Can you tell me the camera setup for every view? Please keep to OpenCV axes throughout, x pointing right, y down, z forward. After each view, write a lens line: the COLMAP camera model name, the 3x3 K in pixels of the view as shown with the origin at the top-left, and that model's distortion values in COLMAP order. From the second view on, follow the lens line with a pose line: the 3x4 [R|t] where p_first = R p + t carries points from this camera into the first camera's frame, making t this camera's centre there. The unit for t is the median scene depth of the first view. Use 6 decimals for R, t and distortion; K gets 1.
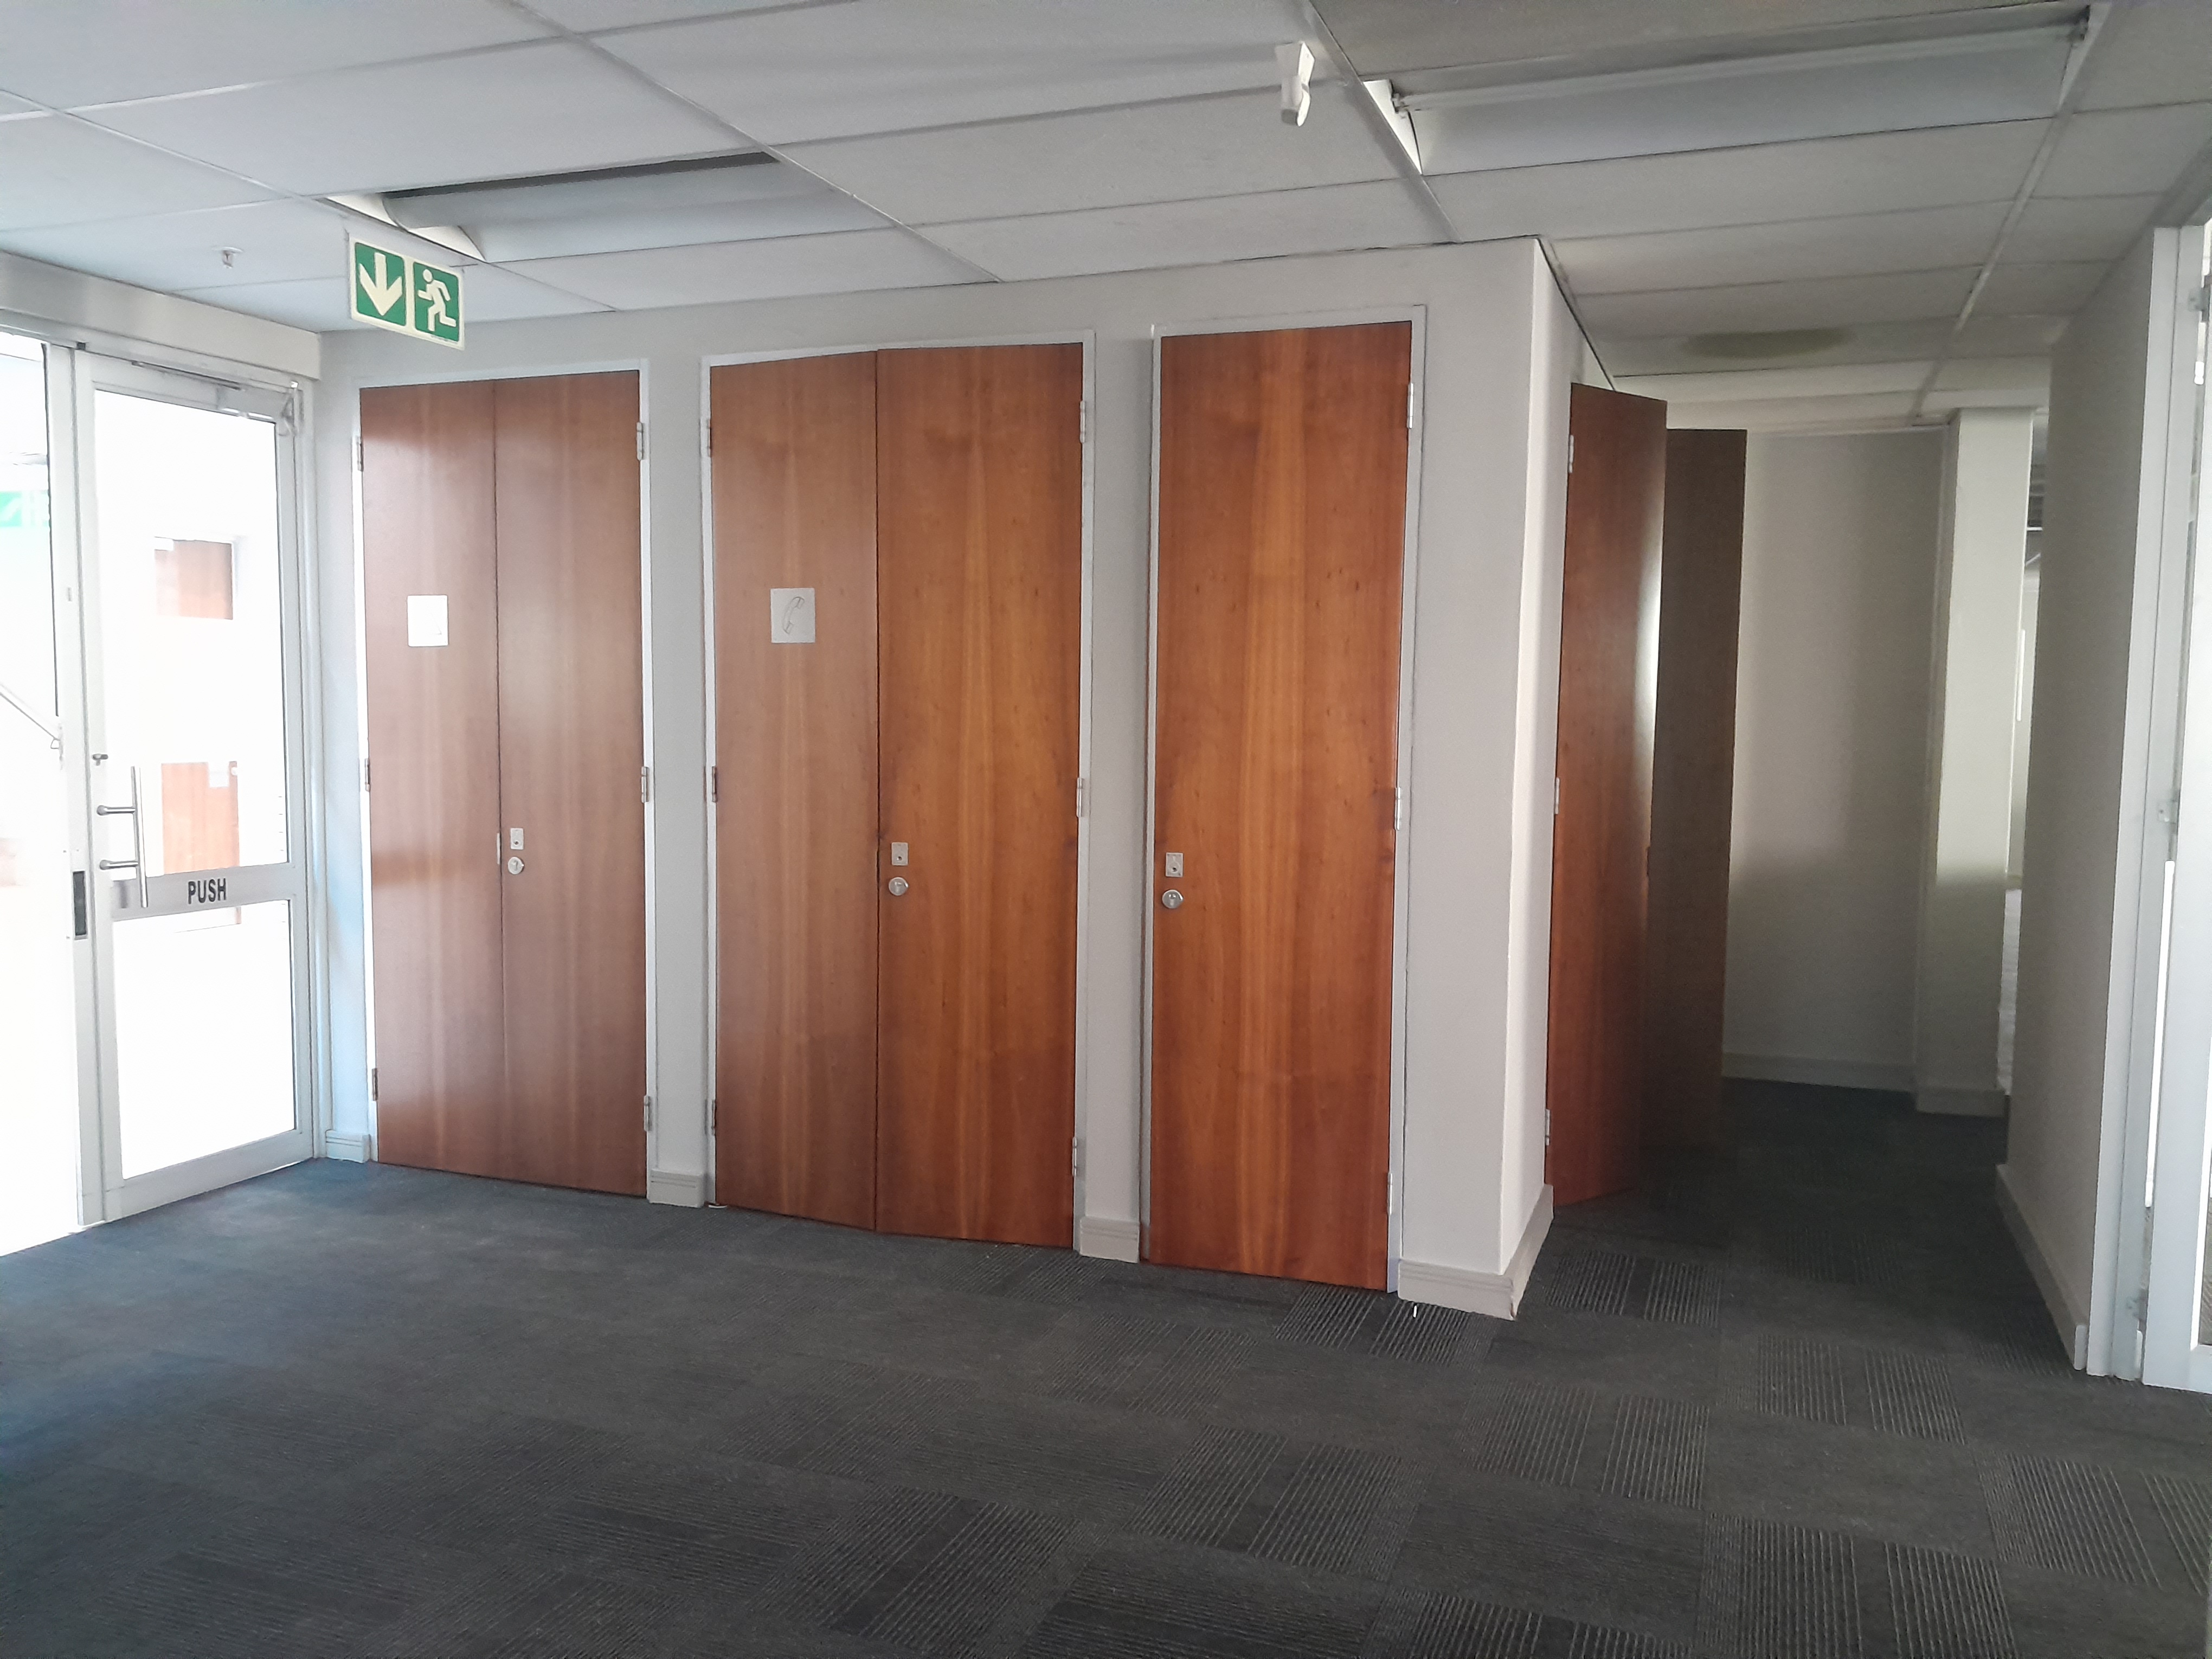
lens RADIAL K [[1711.7, 0, 1108.3], [0, 1711.7, 832.9], [0, 0, 1]] dist [0.081687, -0.115458]
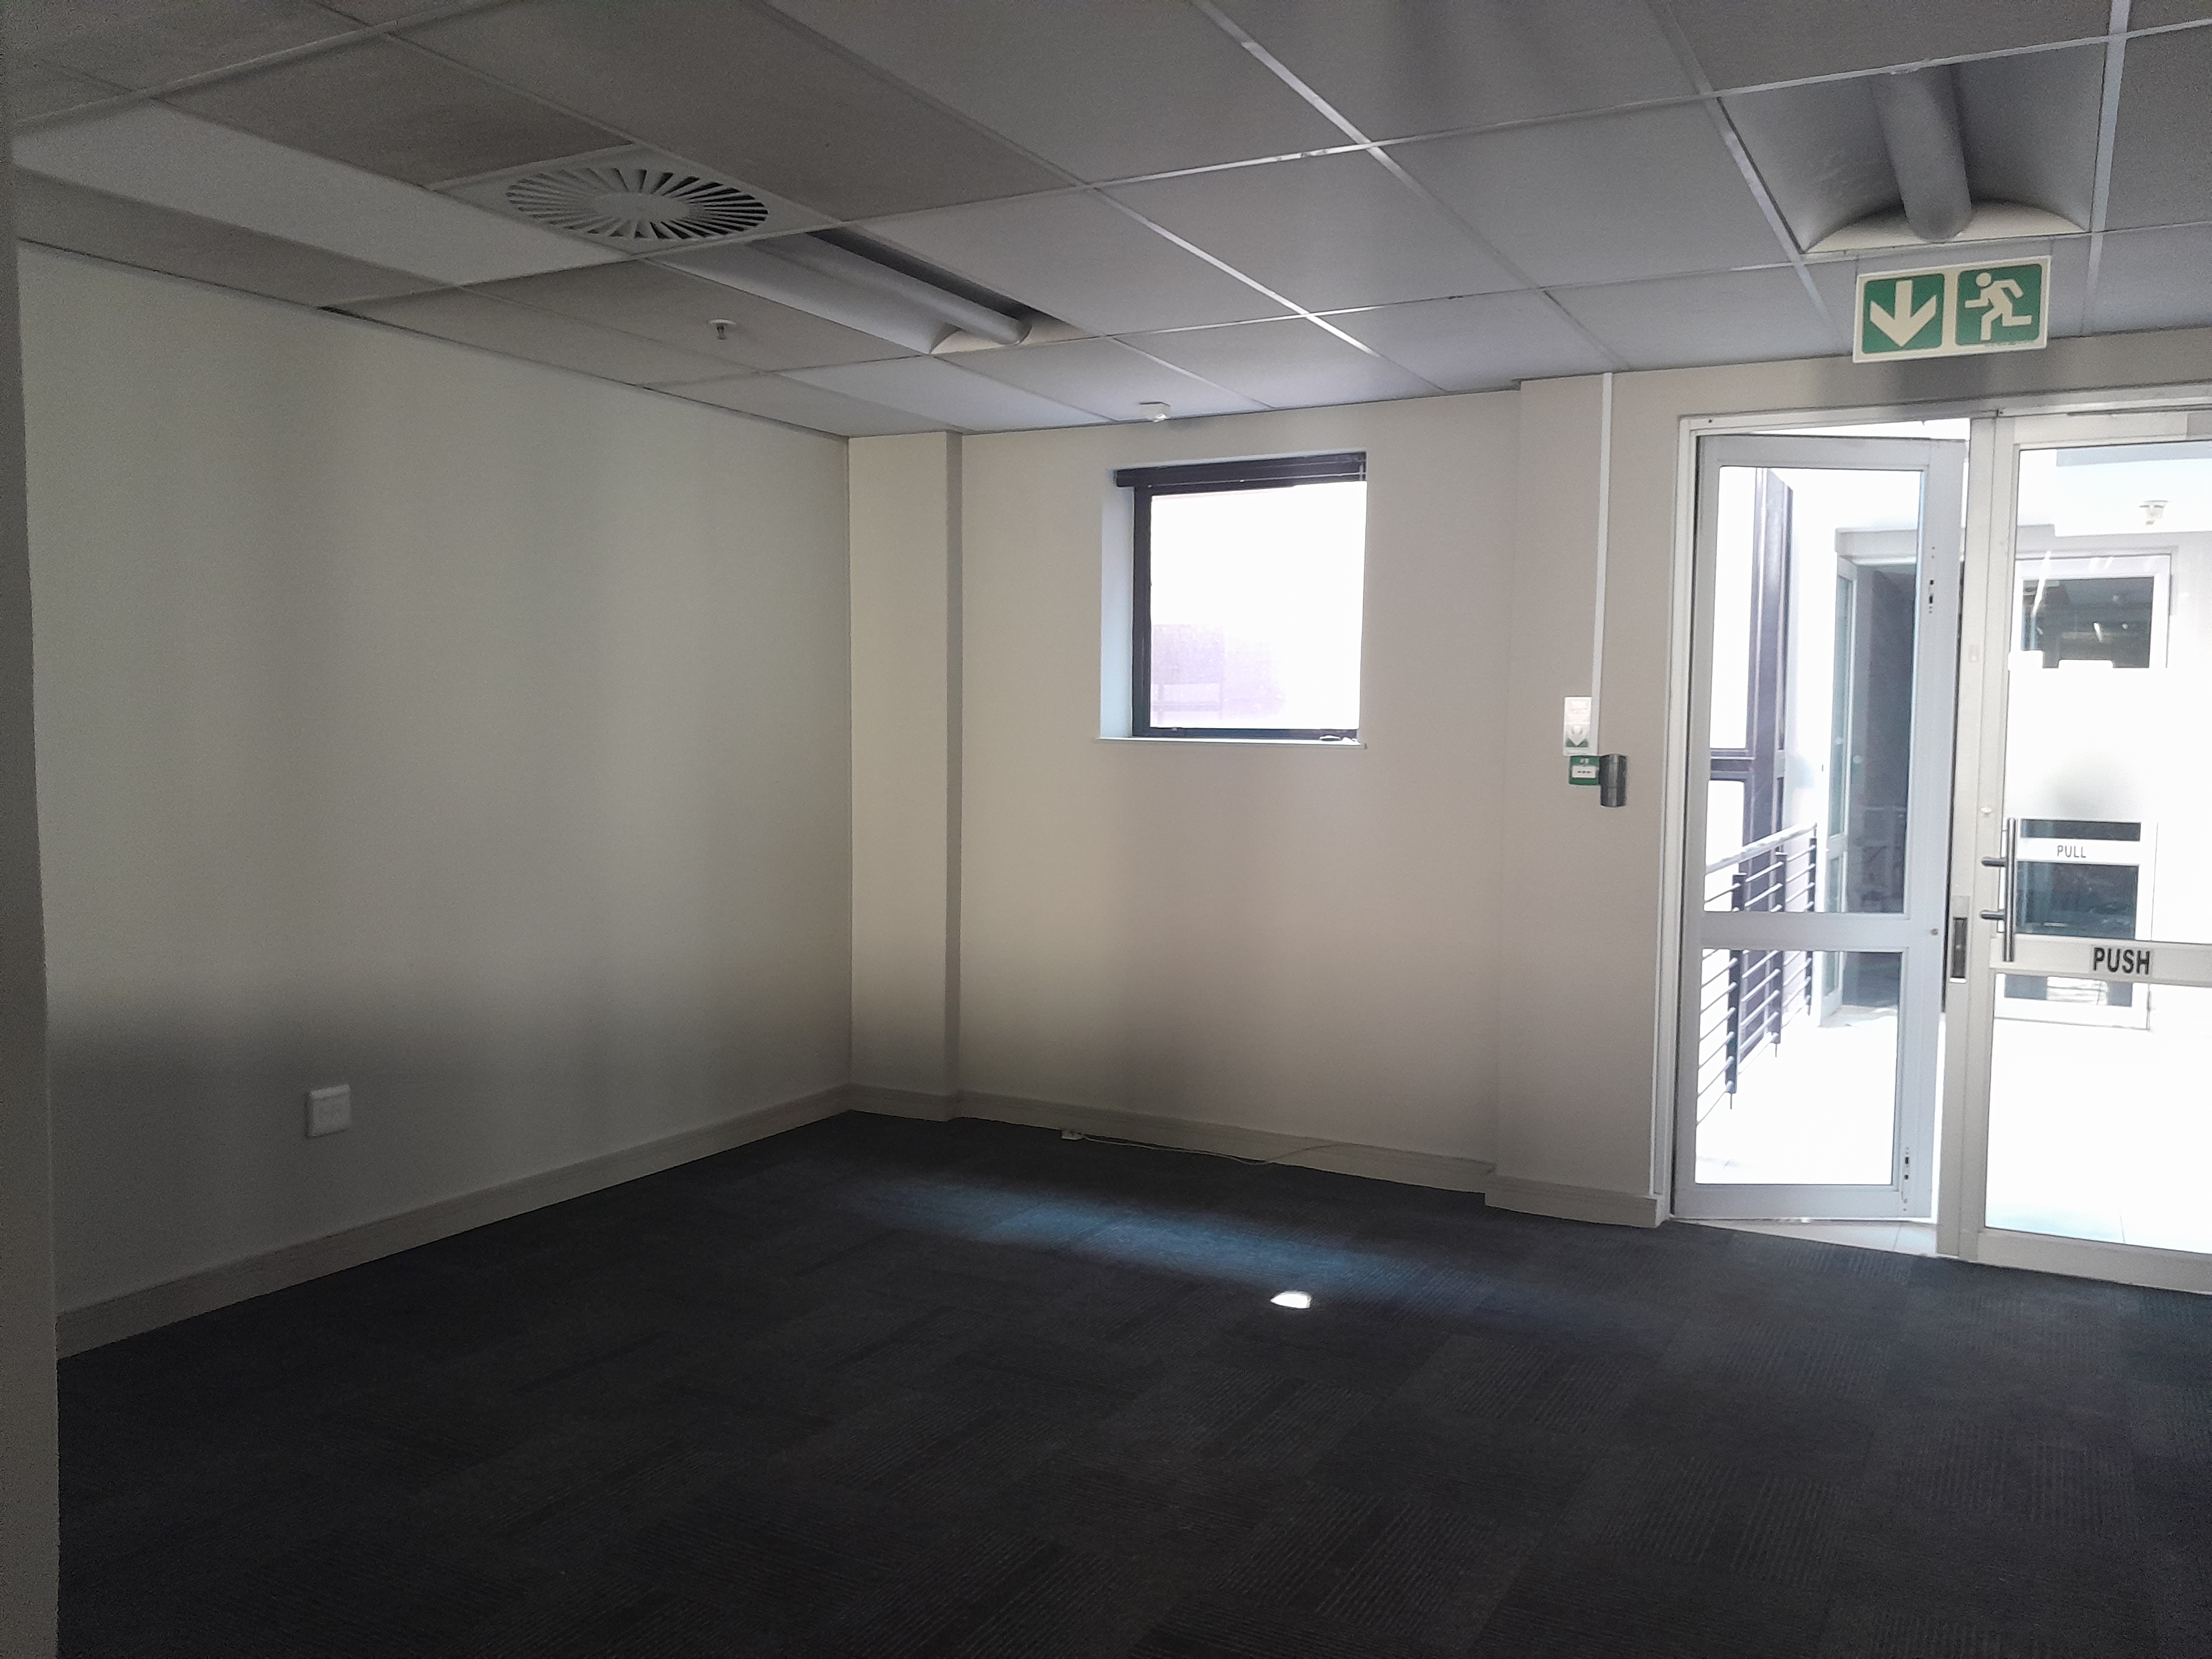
lens RADIAL K [[1711.7, 0, 1108.3], [0, 1711.7, 832.9], [0, 0, 1]] dist [0.081687, -0.115458]
pose [[-0.118486, 0.049648, -0.991714, 0.553682], [-0.085432, 0.994536, 0.059997, -0.052522], [0.989274, 0.091833, -0.113597, 0.672626]]
